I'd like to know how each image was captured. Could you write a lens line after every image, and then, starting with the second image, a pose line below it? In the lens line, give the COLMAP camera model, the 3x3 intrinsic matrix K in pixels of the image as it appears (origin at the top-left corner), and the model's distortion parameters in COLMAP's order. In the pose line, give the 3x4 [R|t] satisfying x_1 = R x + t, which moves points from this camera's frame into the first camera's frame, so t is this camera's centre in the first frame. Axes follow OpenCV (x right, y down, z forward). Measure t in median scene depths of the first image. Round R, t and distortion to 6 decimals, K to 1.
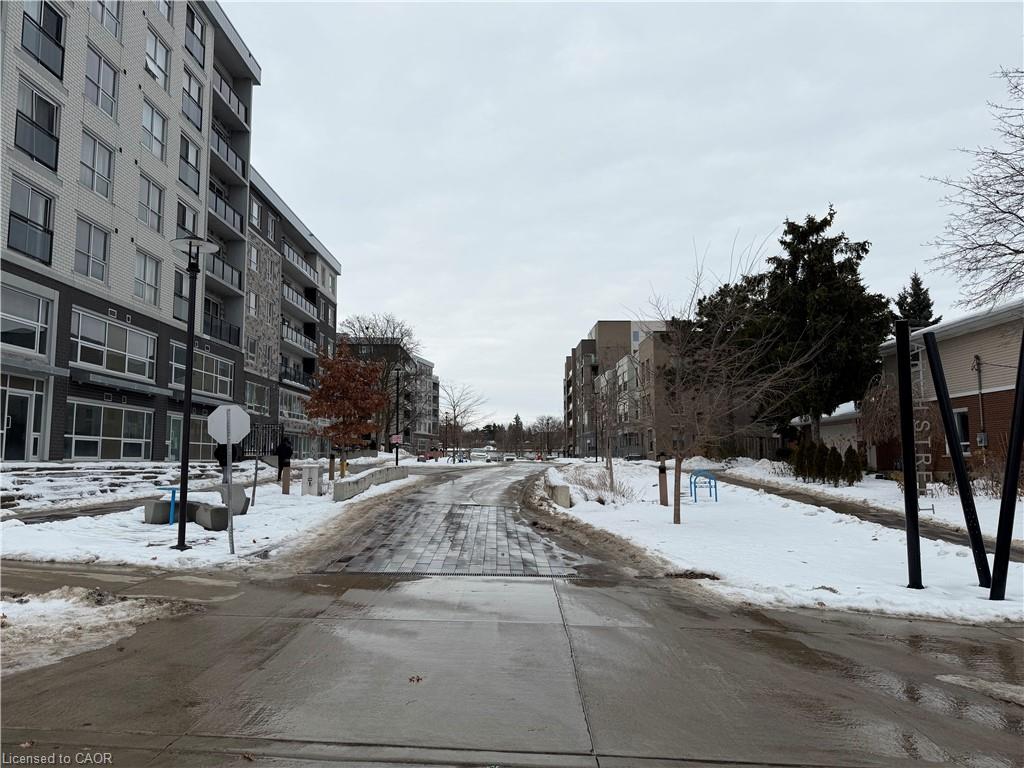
lens RADIAL K [[715.8, 0, 509.1], [0, 715.8, 389.1], [0, 0, 1]] dist [0.085552, -0.098849]
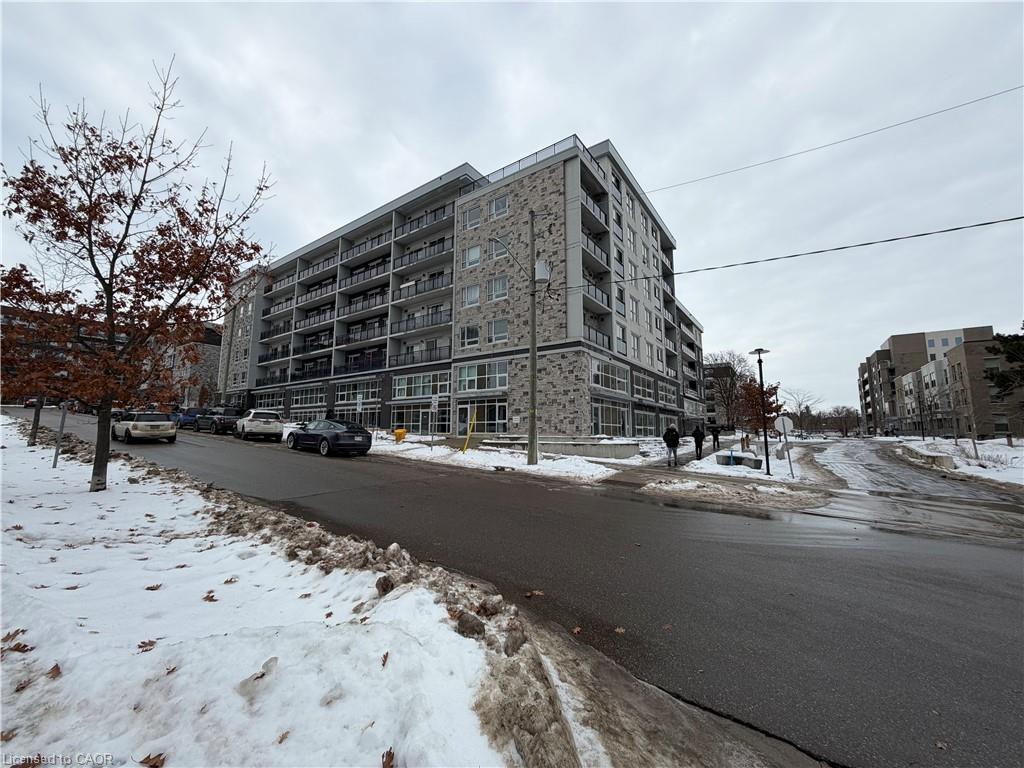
lens RADIAL K [[409.1, 0, 505.6], [0, 409.1, 381.4], [0, 0, 1]] dist [-0.000914, -0.000190]
pose [[0.814863, -0.068936, -0.575540, -0.140927], [0.049837, 0.997558, -0.048924, -0.029959], [0.577507, 0.011184, 0.816309, -0.258591]]
